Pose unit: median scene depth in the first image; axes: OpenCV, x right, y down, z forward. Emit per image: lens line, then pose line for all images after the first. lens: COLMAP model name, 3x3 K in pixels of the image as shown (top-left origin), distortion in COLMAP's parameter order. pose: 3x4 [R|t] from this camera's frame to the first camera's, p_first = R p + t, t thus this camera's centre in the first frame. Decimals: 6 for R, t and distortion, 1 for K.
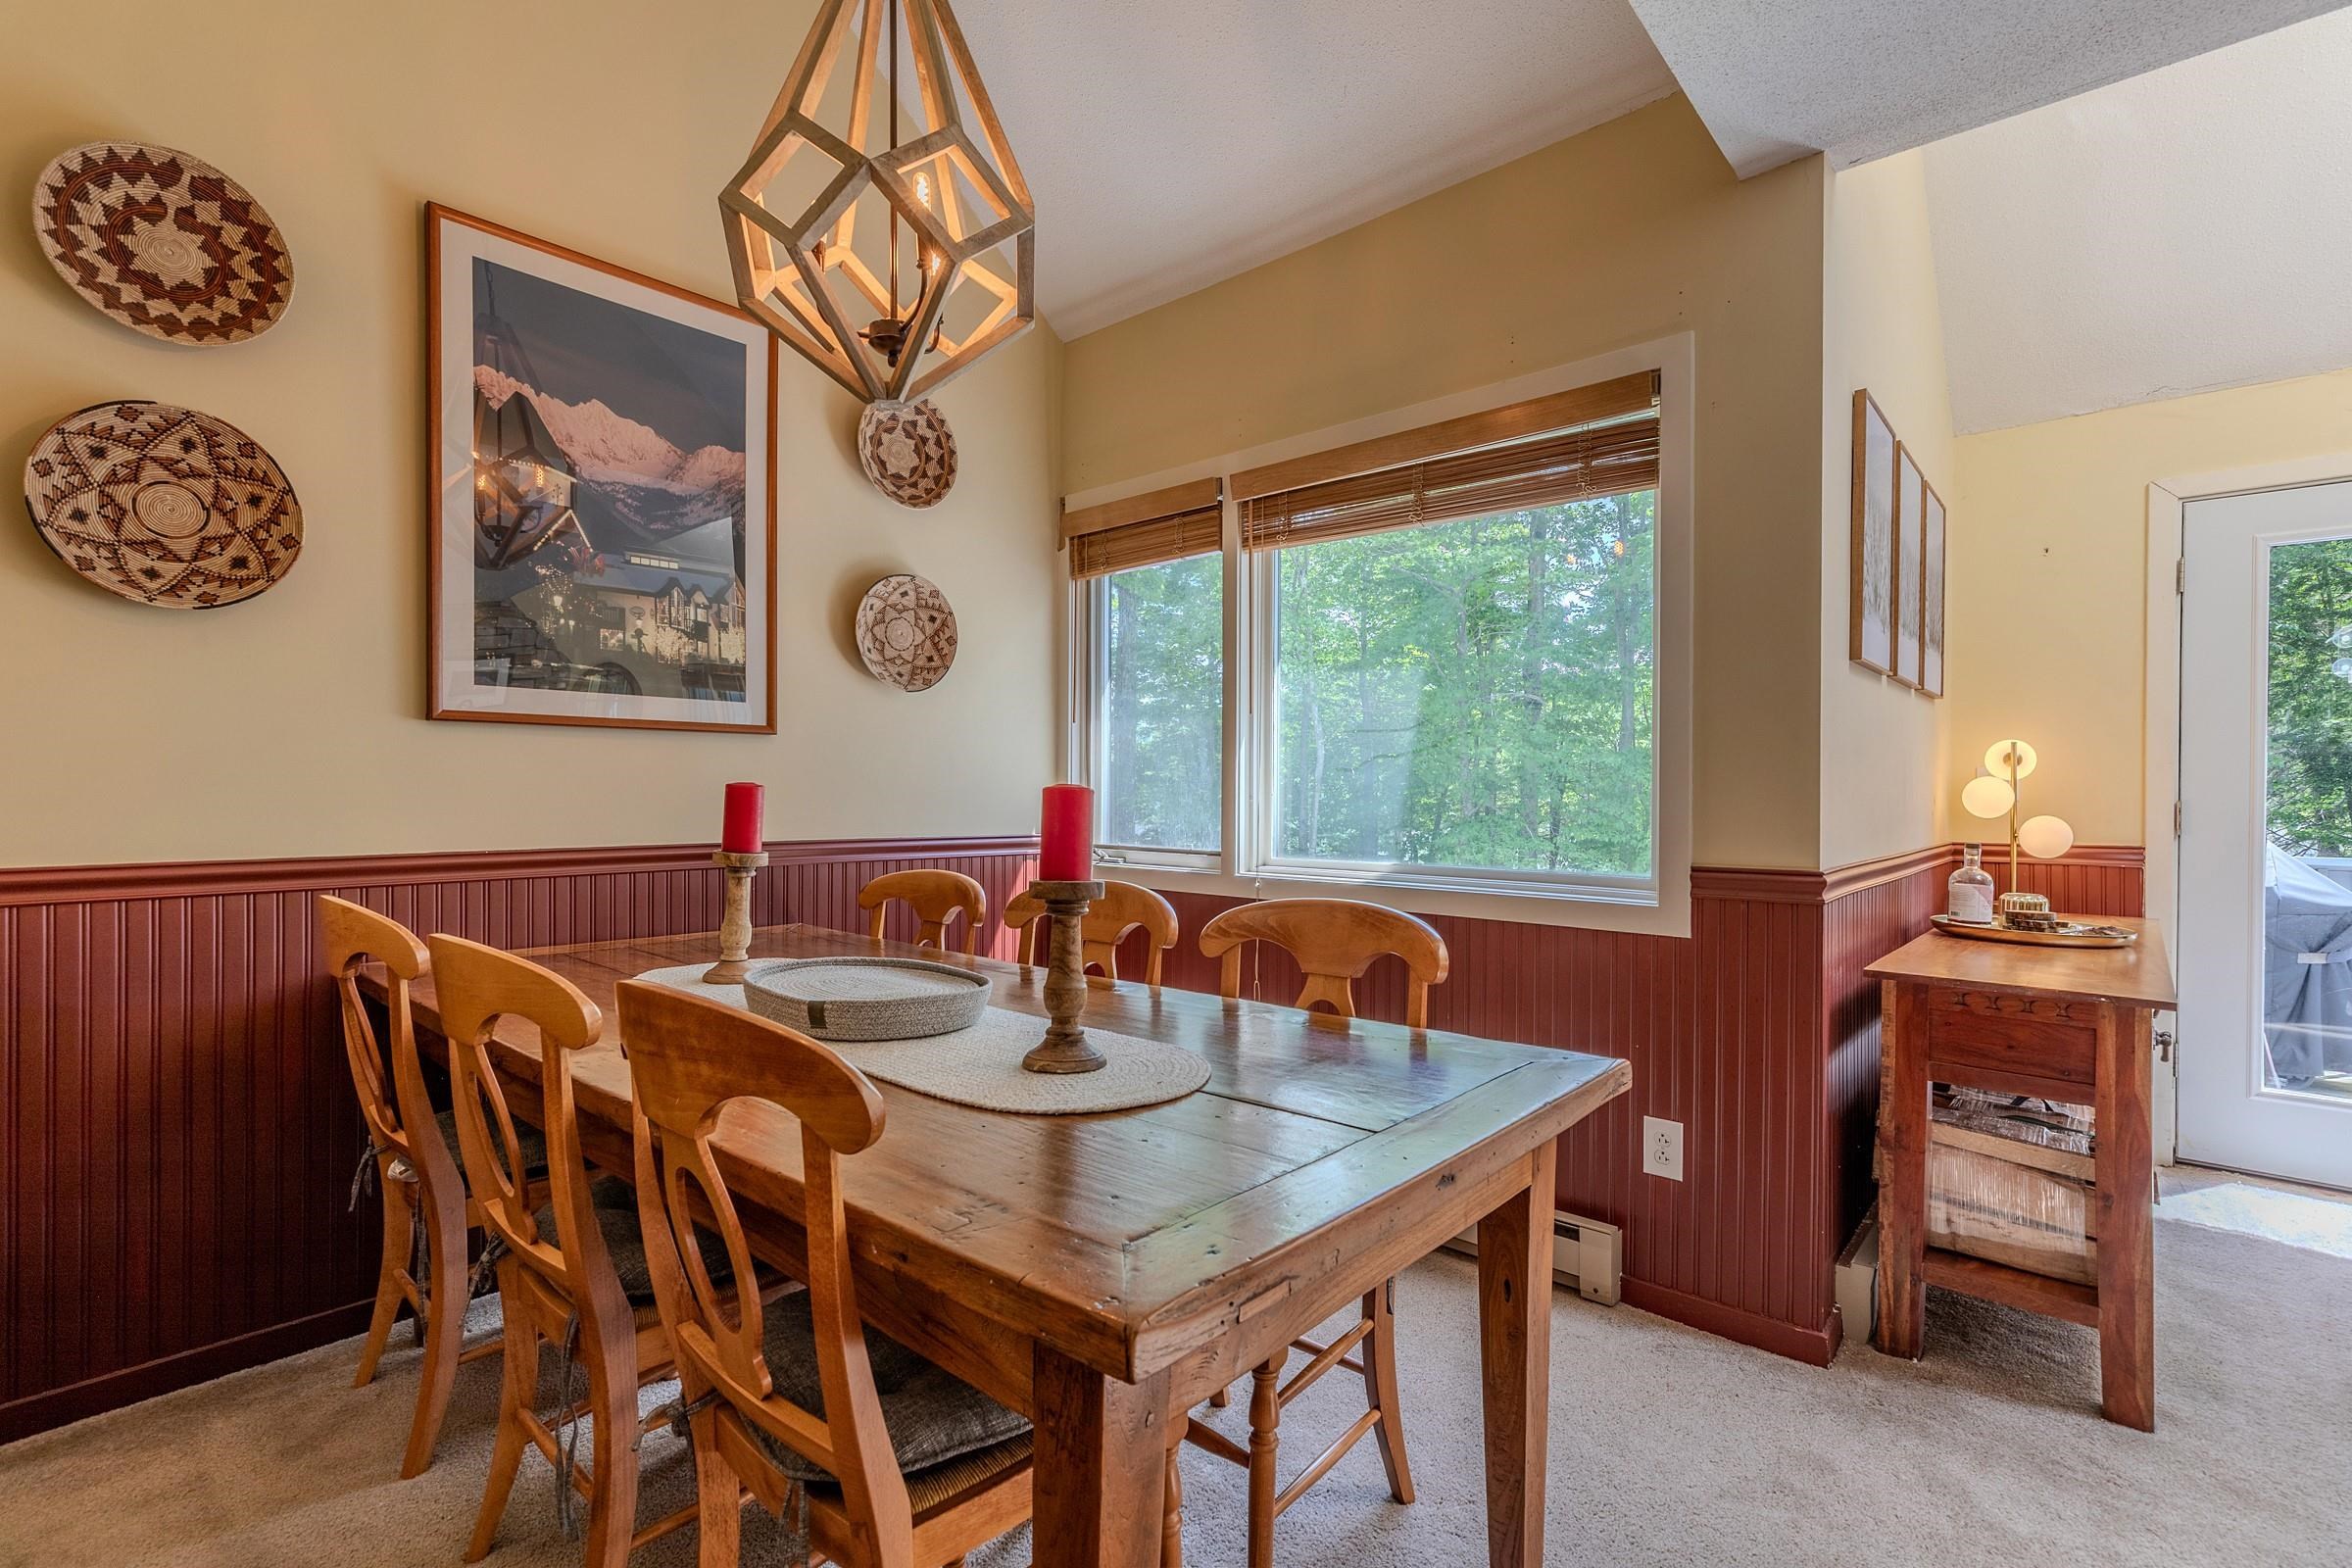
lens RADIAL K [[1073.3, 0, 1164.3], [0, 1073.3, 795.5], [0, 0, 1]] dist [0.007592, 0.000271]
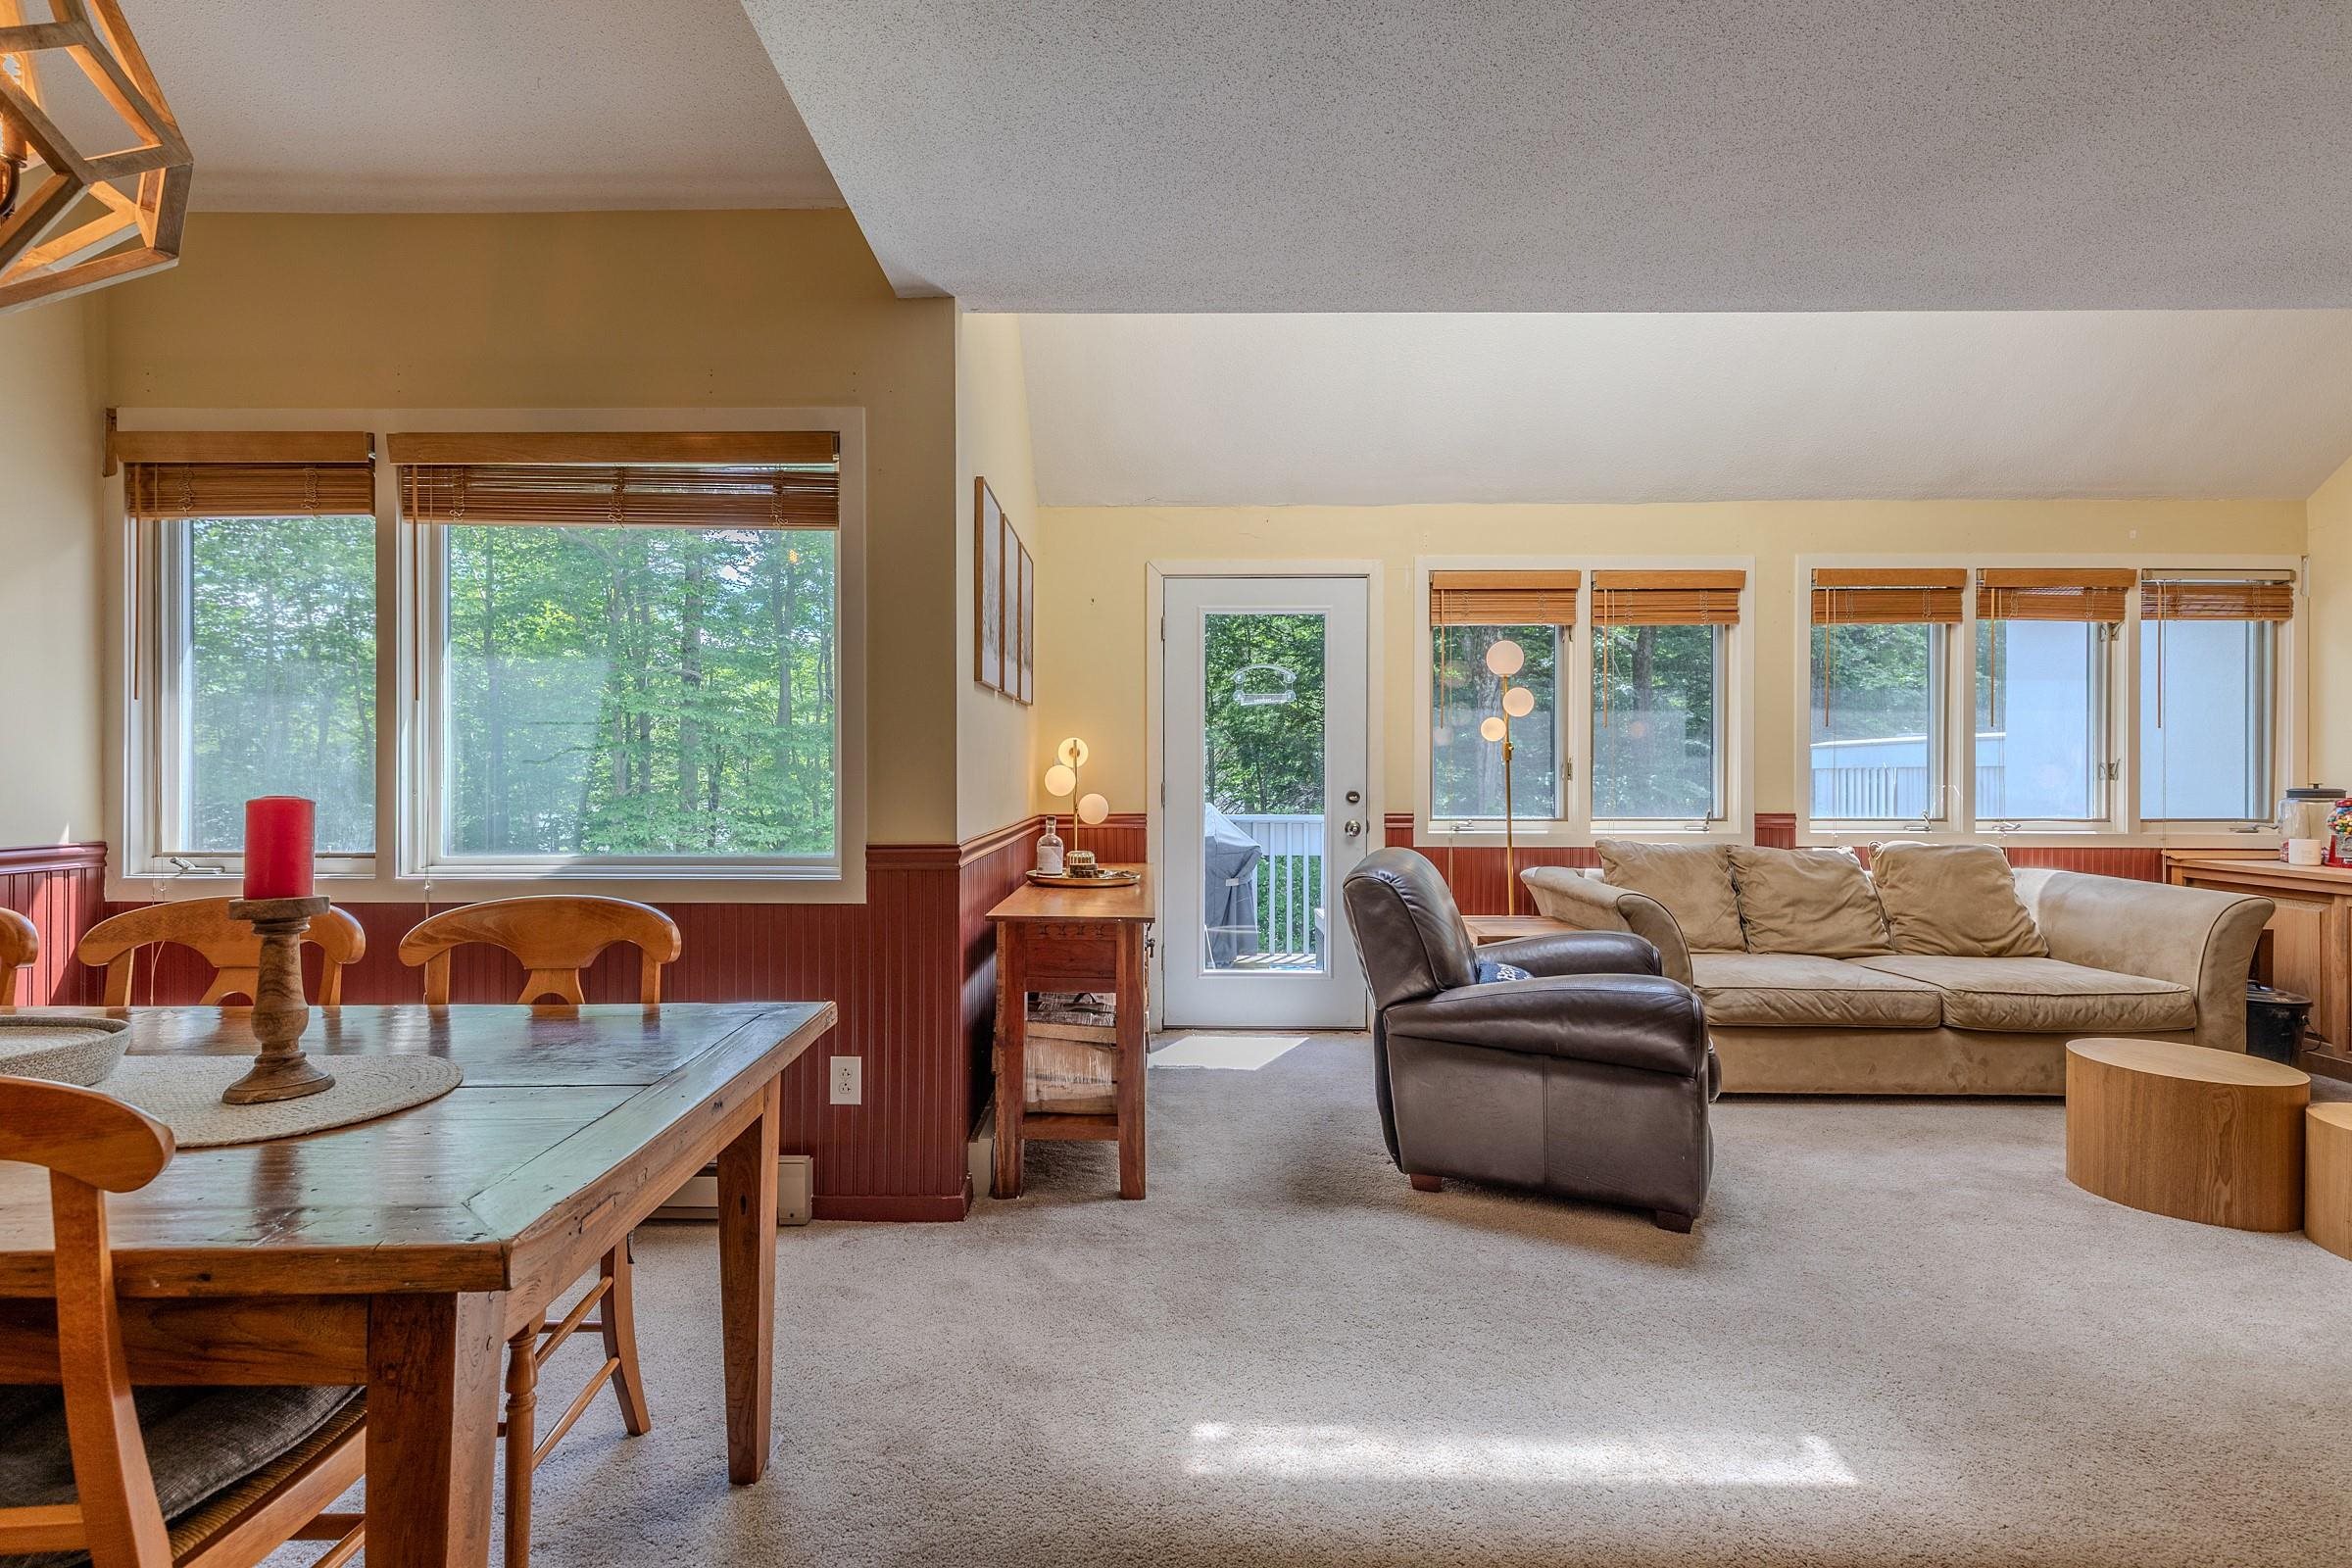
lens RADIAL K [[1073.3, 0, 1130.5], [0, 1073.3, 777.4], [0, 0, 1]] dist [0.007592, 0.000271]
pose [[0.754868, -0.008535, 0.655821, -0.085337], [0.006632, 0.999964, 0.005379, -0.015549], [-0.655843, 0.000289, 0.754897, -0.120879]]
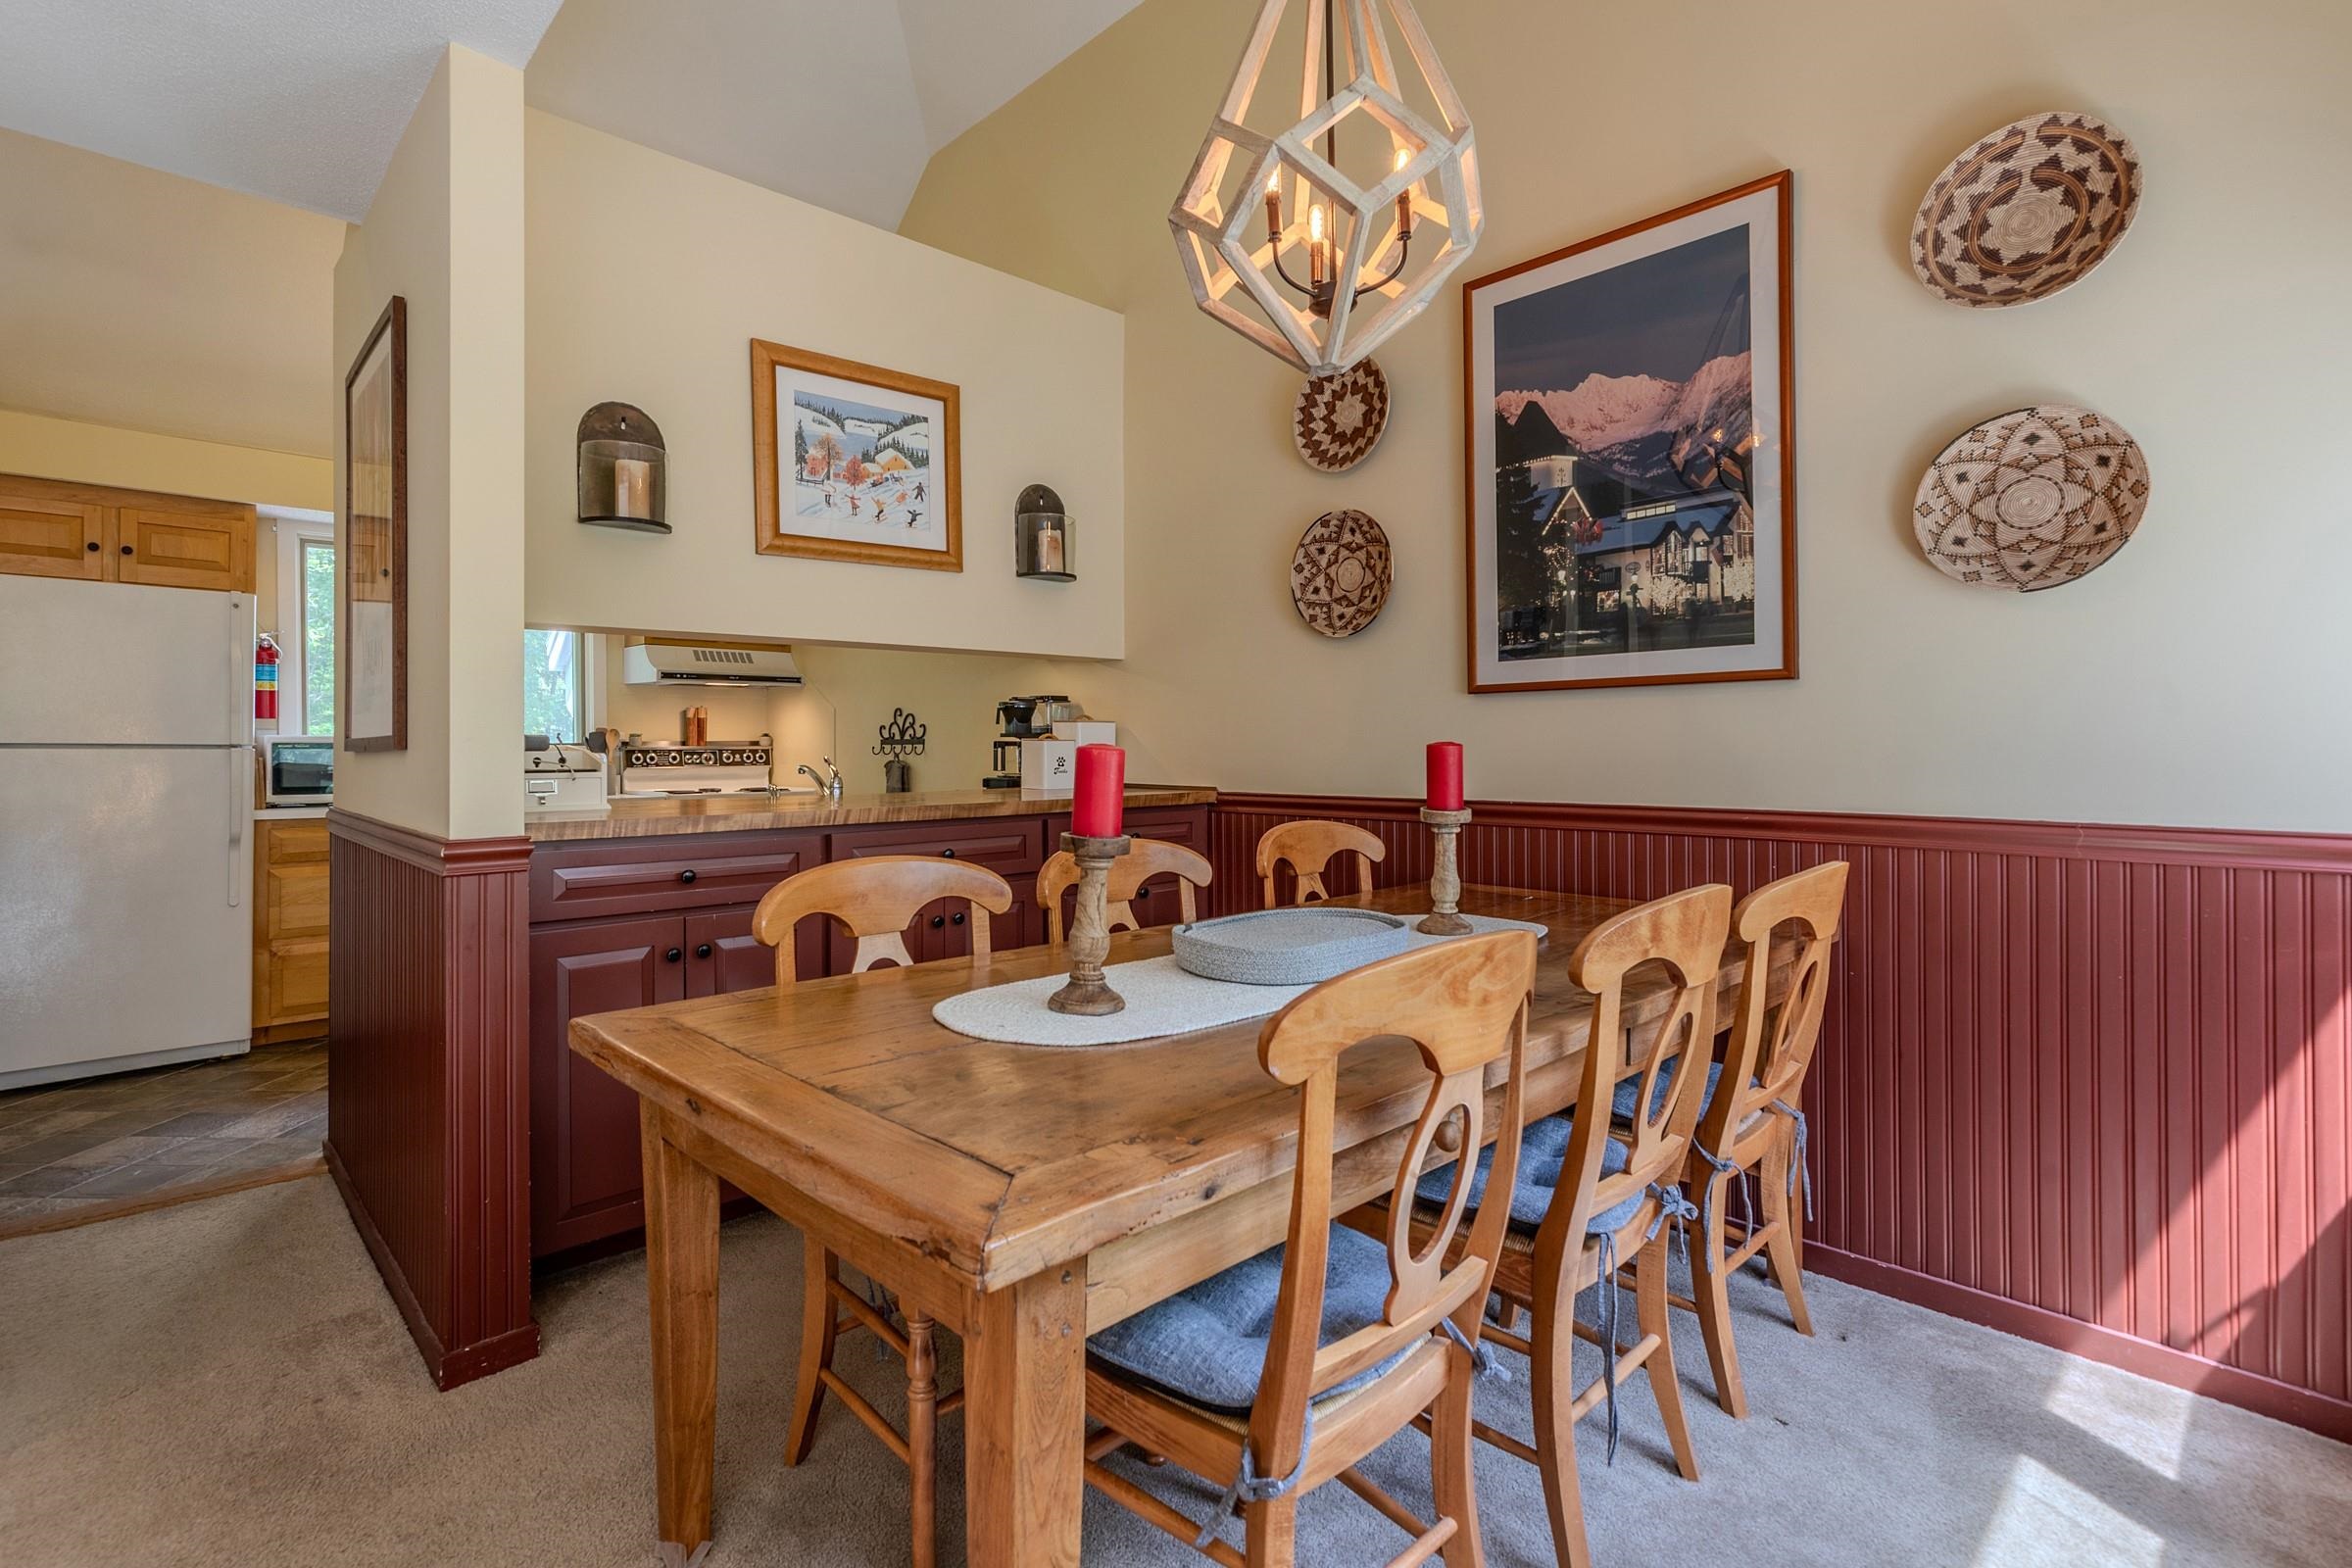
lens RADIAL K [[1073.3, 0, 1145.5], [0, 1073.3, 762.7], [0, 0, 1]] dist [0.007592, 0.000271]
pose [[-0.068369, 0.008251, -0.997626, 0.608739], [-0.001013, 0.999965, 0.008340, 0.000576], [0.997660, 0.001581, -0.068358, 0.718098]]
